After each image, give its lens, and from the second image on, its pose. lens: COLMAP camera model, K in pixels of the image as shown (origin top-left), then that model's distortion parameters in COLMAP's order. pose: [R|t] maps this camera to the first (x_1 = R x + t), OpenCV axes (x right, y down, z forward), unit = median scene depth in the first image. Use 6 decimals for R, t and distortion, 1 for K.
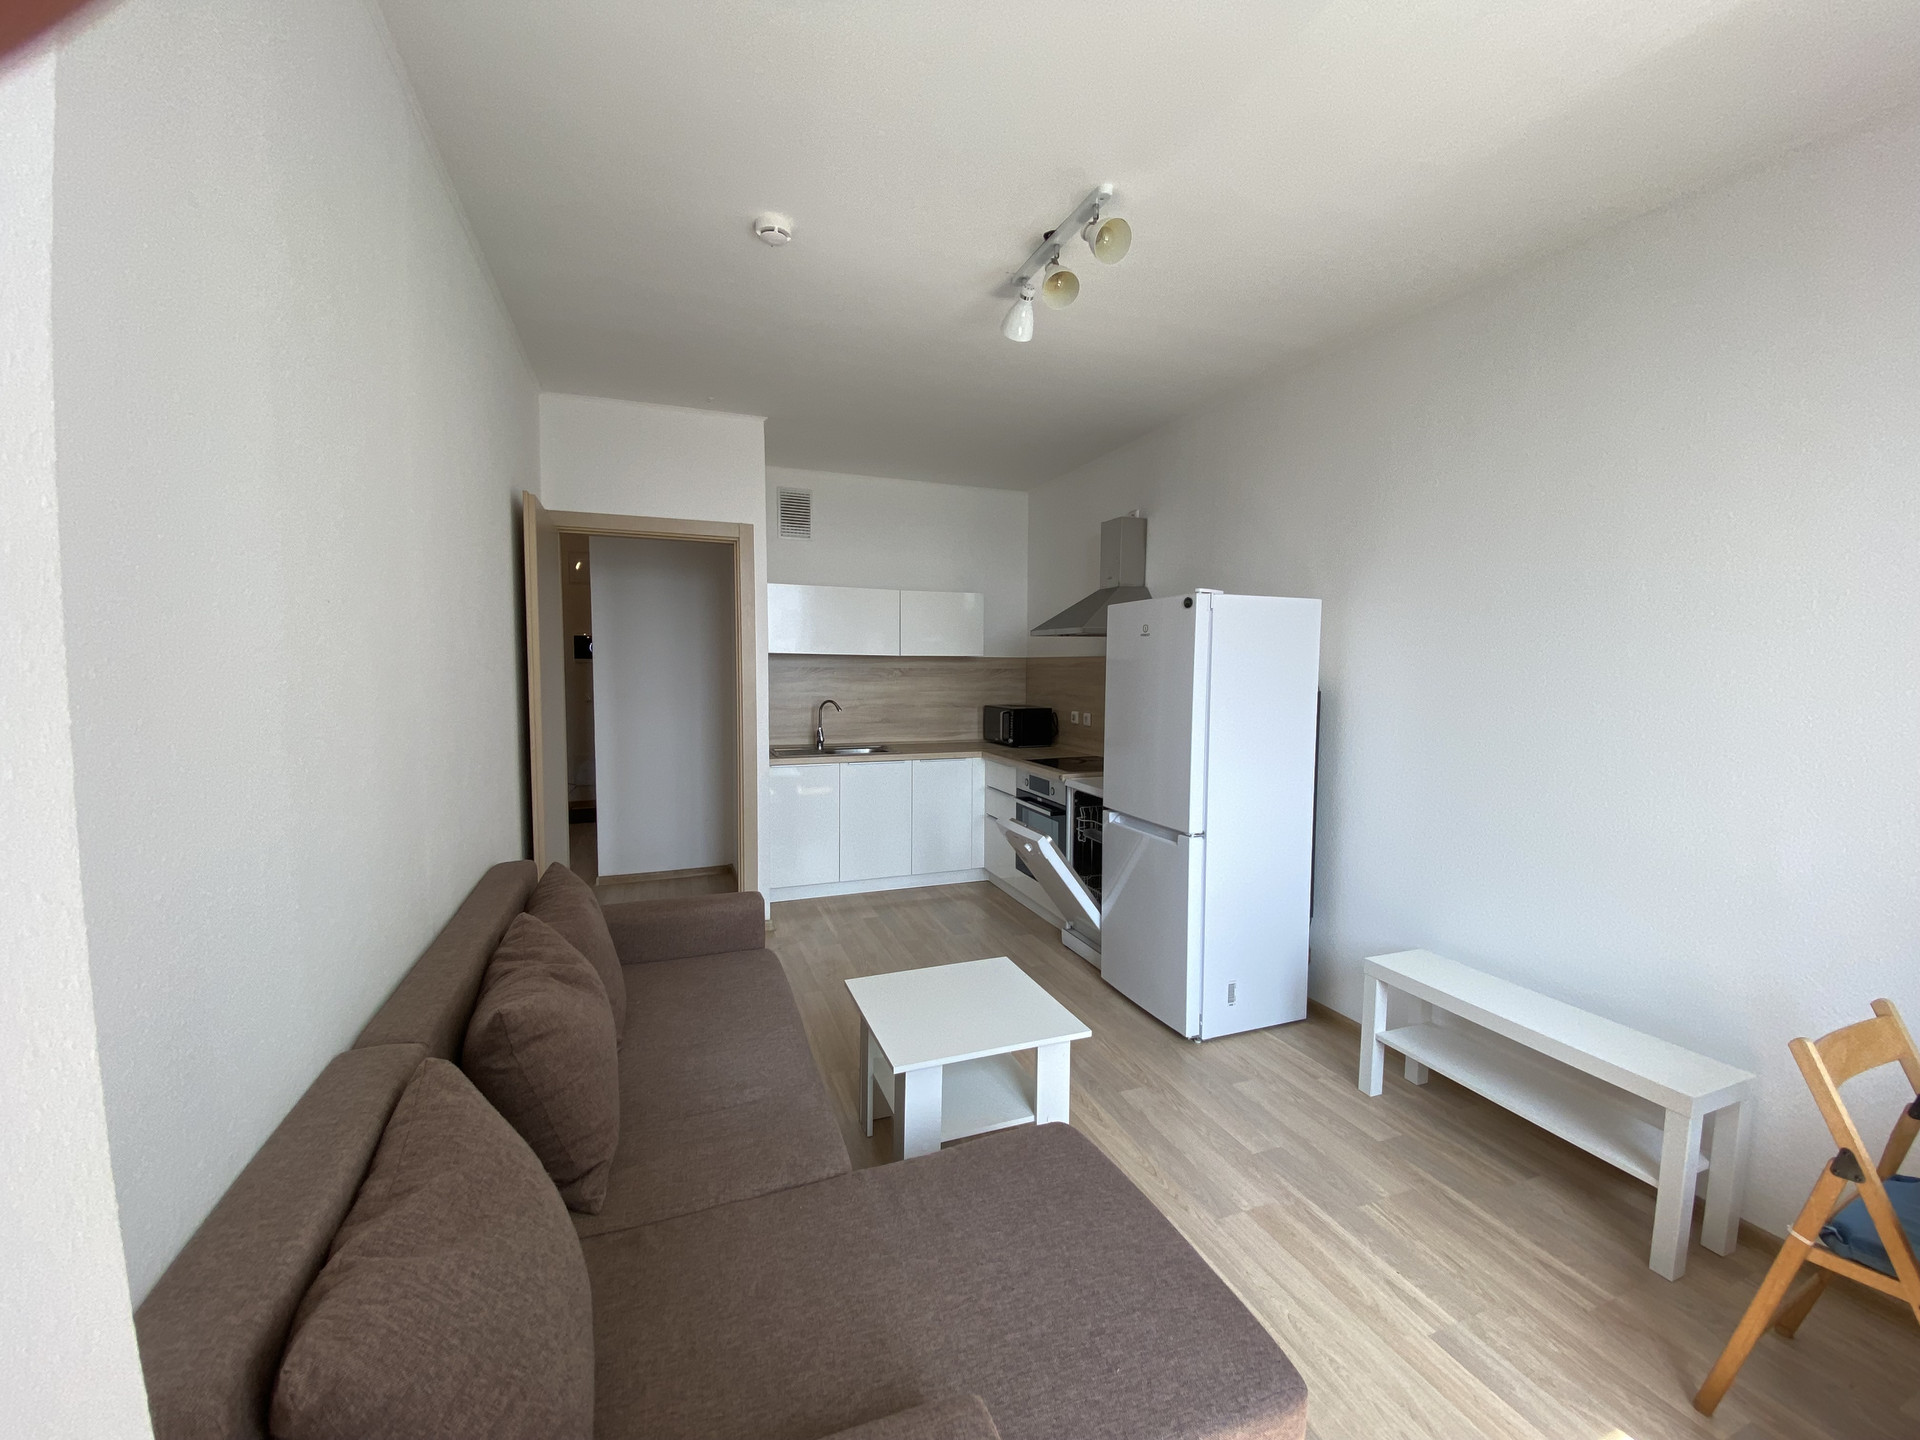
lens RADIAL K [[775.4, 0, 964.5], [0, 775.4, 716.0], [0, 0, 1]] dist [0.013290, -0.015877]
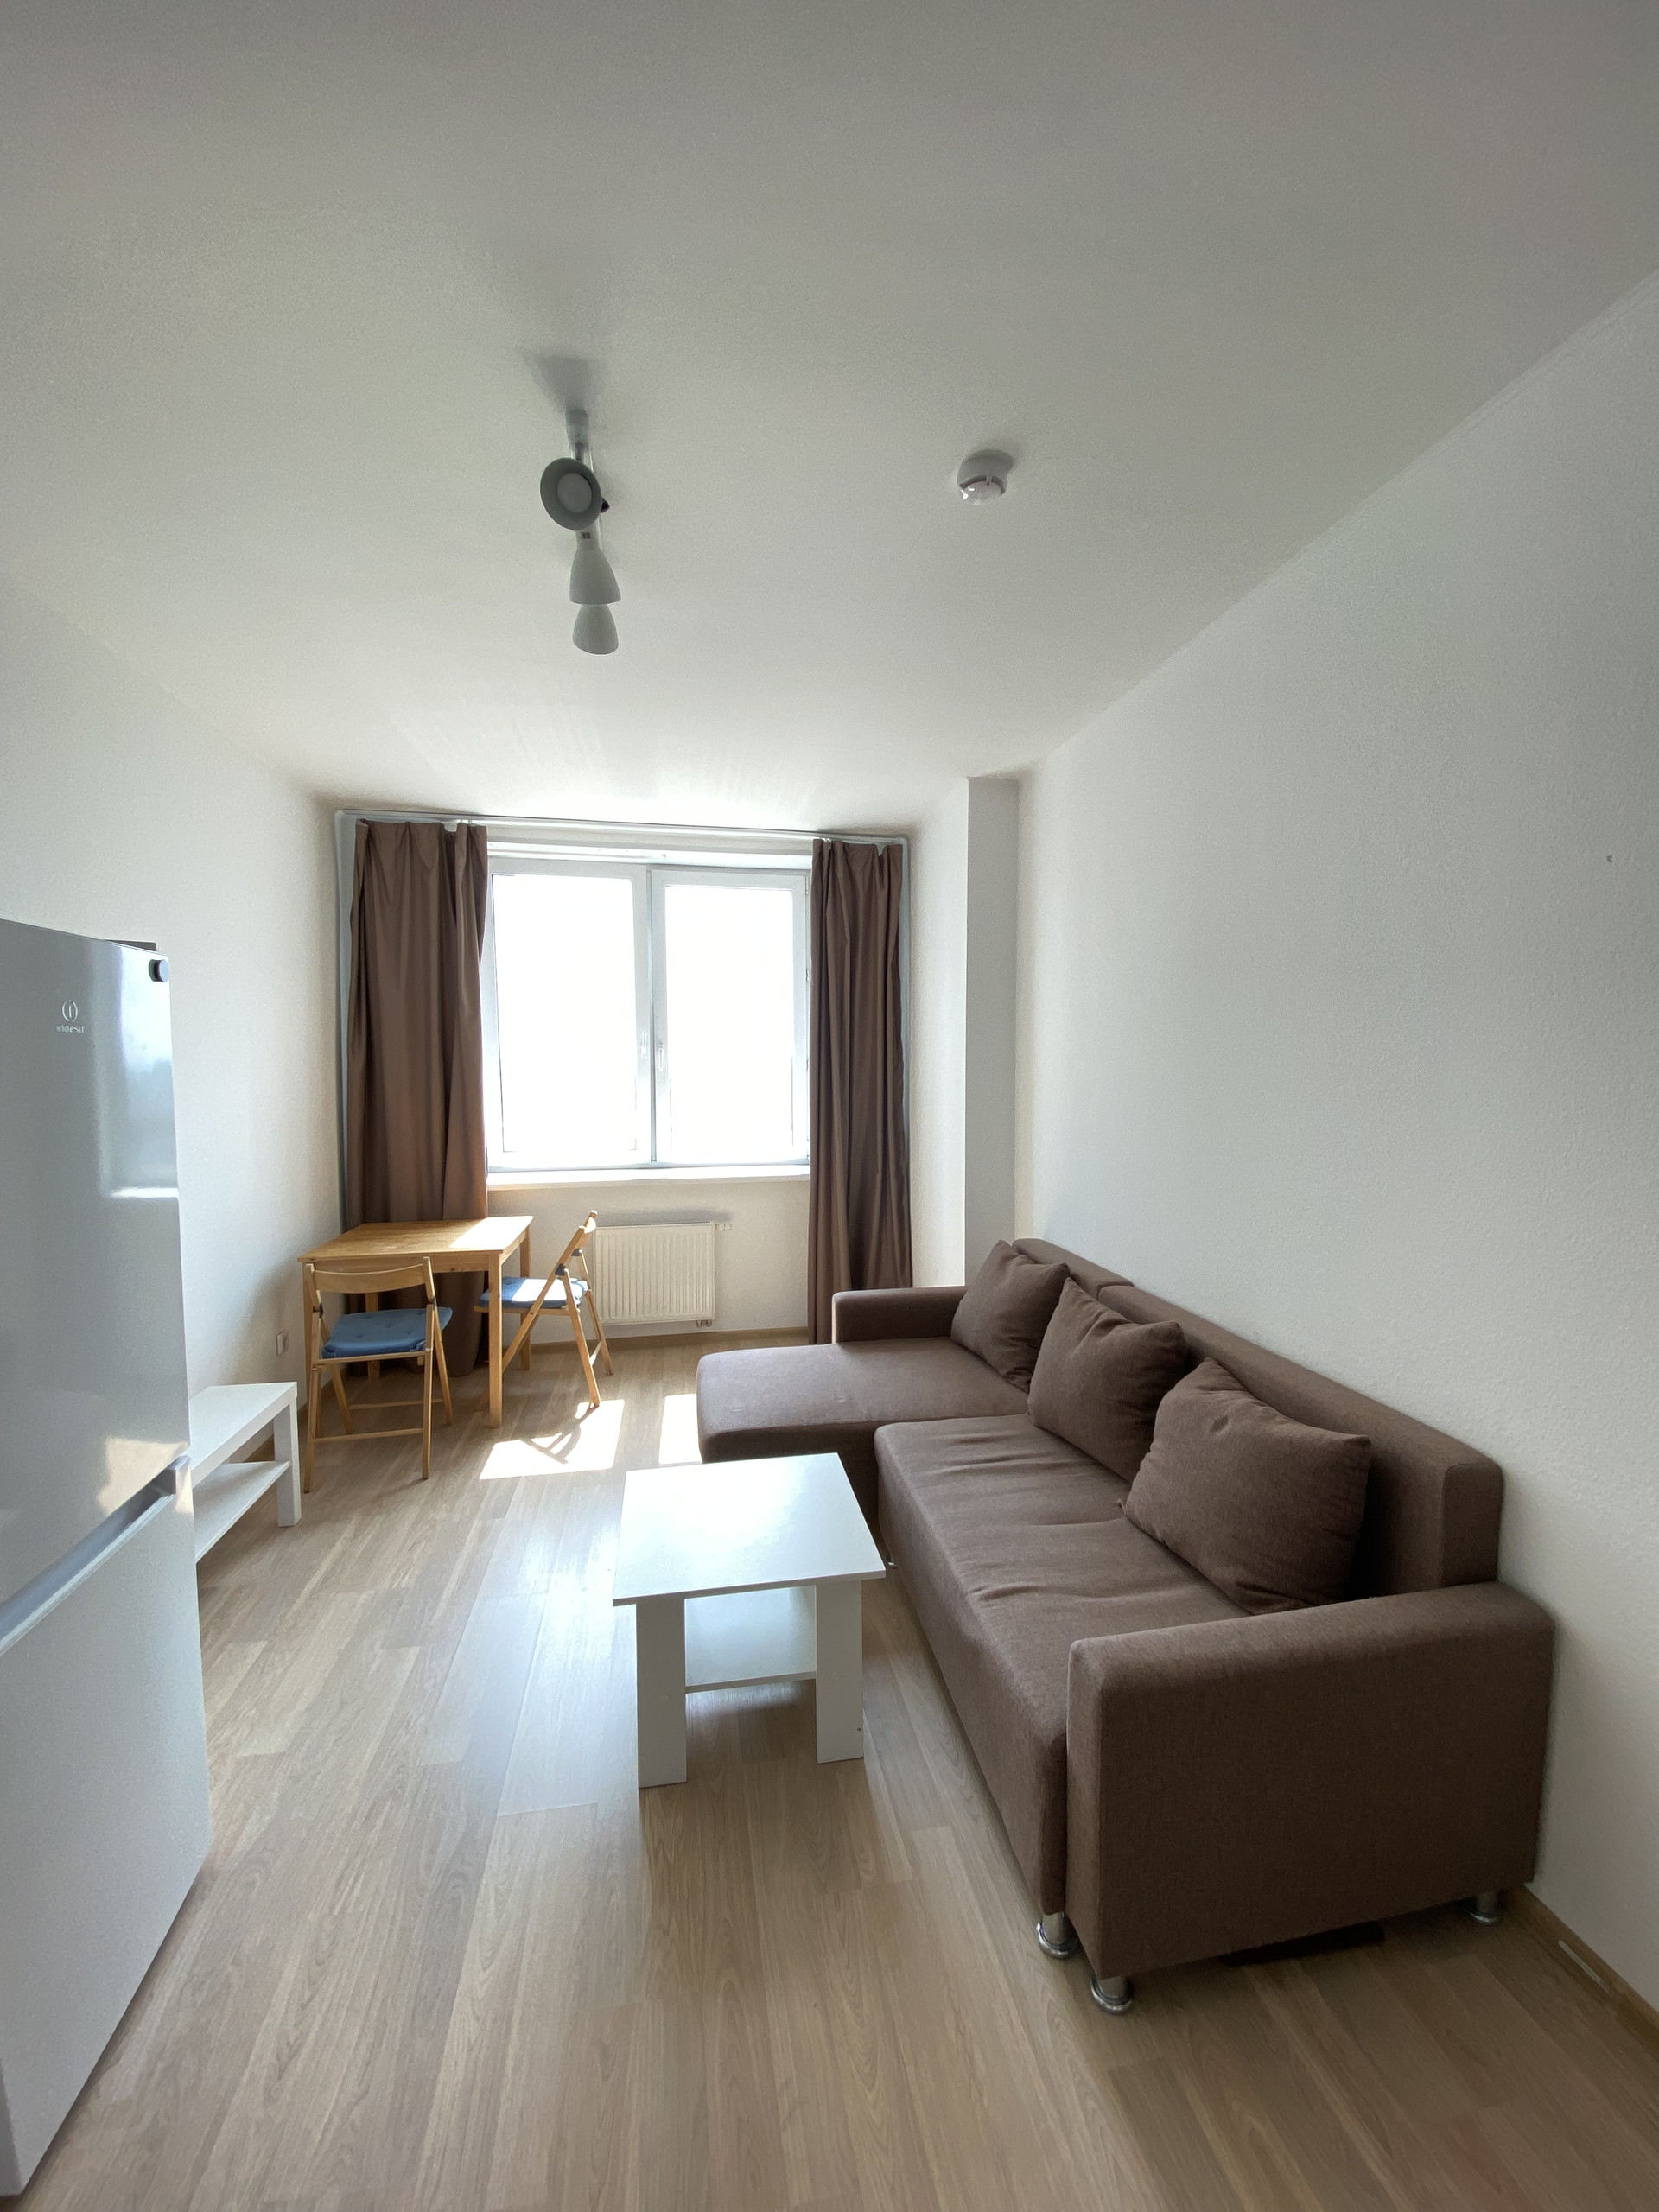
lens RADIAL K [[893.3, 0, 836.9], [0, 893.3, 1099.2], [0, 0, 1]] dist [0.013290, -0.015877]
pose [[-0.982204, -0.020657, 0.186677, -0.270998], [0.000108, 0.993871, 0.110543, -0.165769], [-0.187817, 0.108596, -0.976182, 1.877012]]
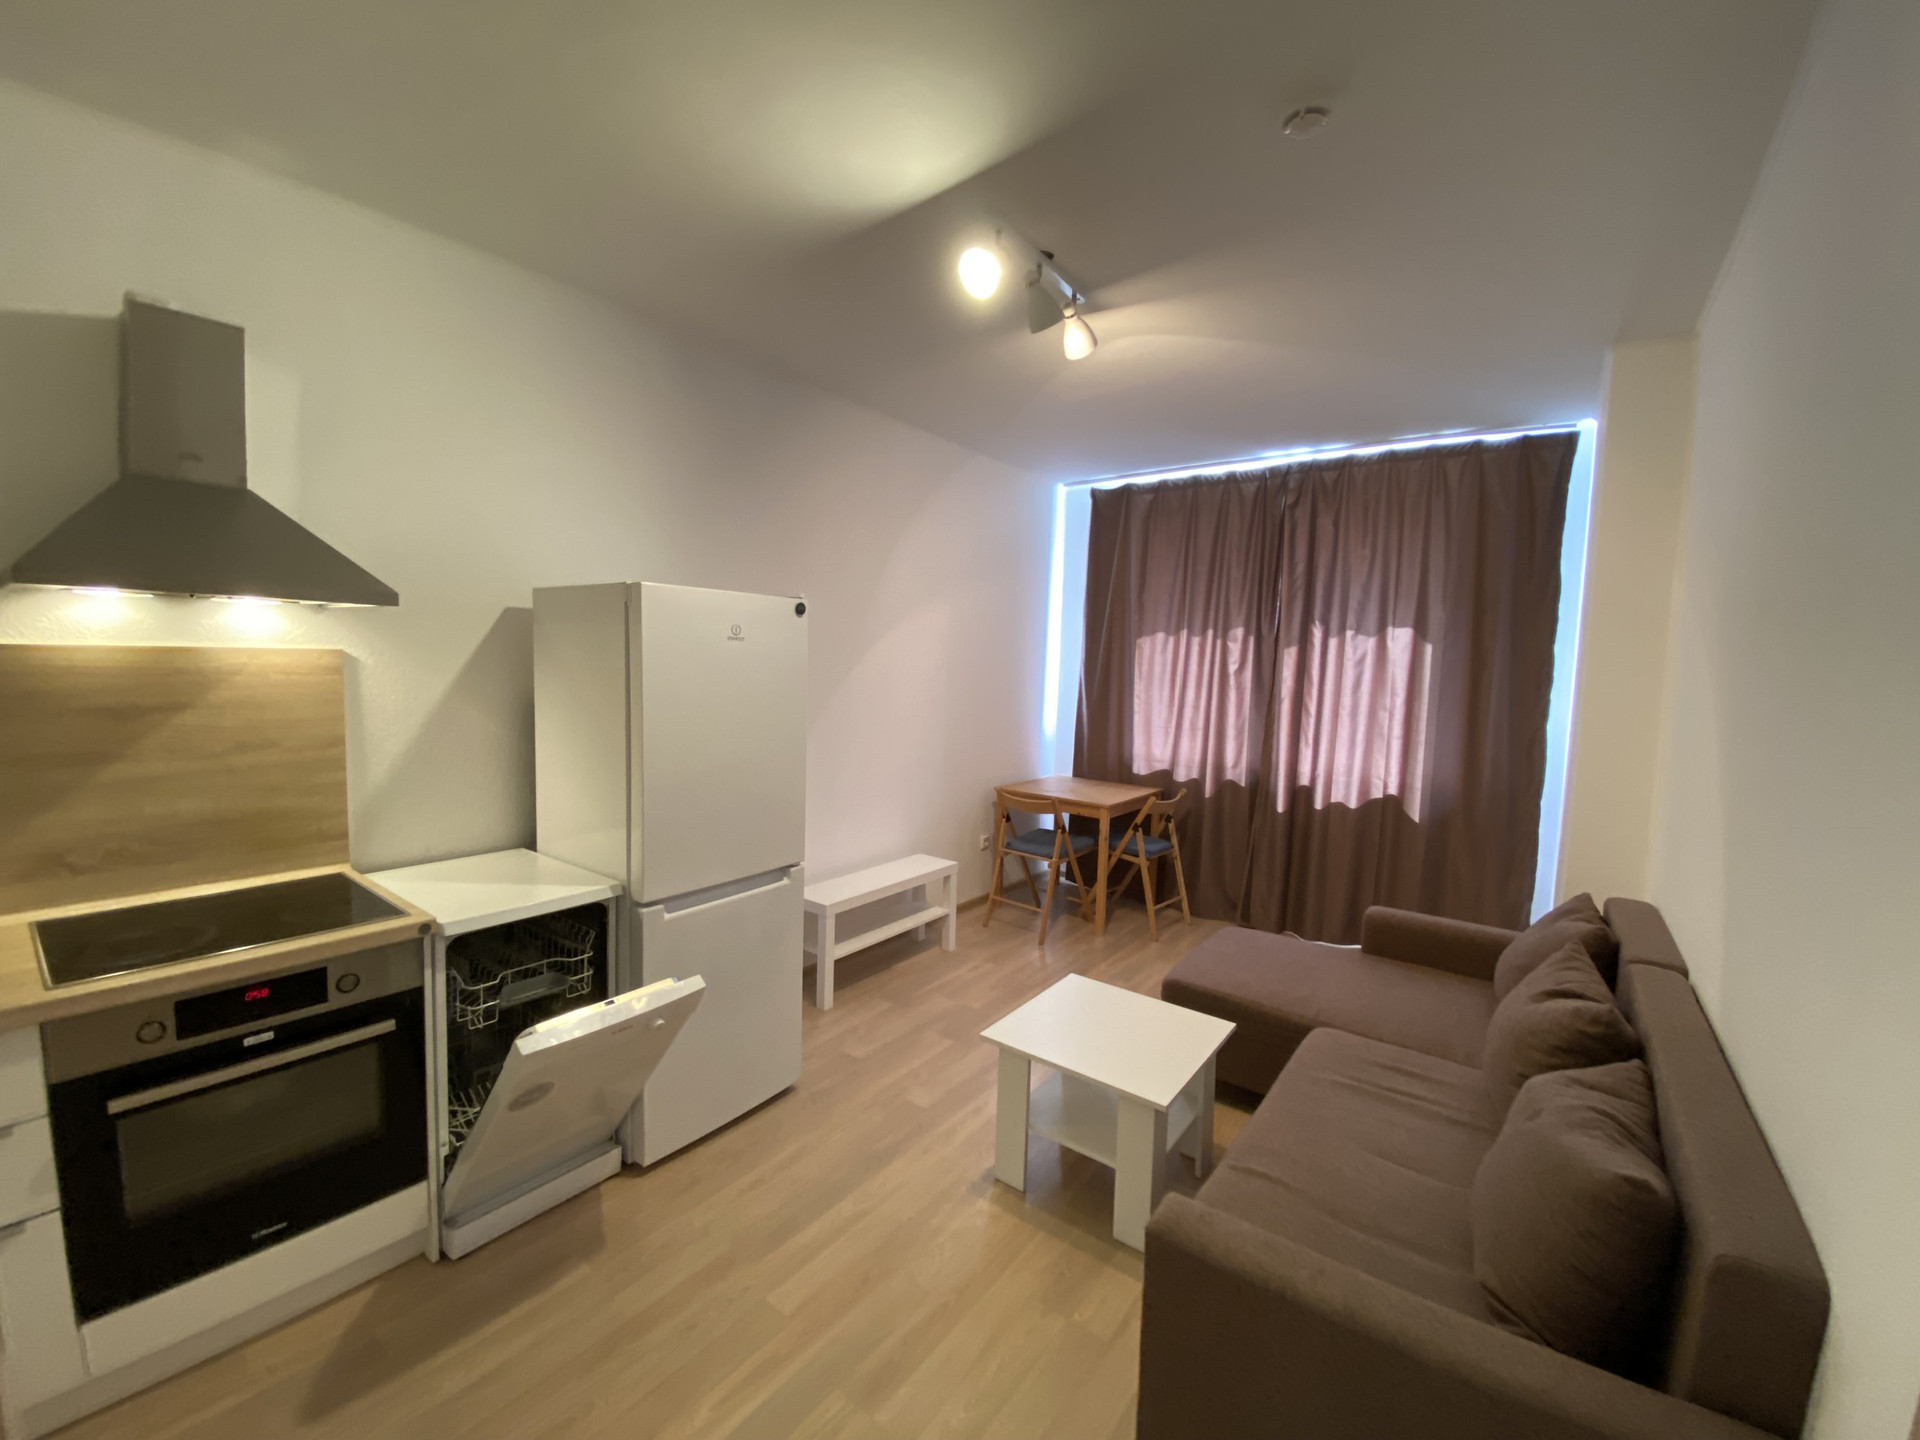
lens RADIAL K [[775.4, 0, 952.3], [0, 775.4, 712.2], [0, 0, 1]] dist [0.013290, -0.015877]
pose [[-0.526946, -0.088410, 0.845288, -0.728851], [0.020083, 0.993002, 0.116379, -0.164085], [-0.849661, 0.078301, -0.521483, 1.700520]]
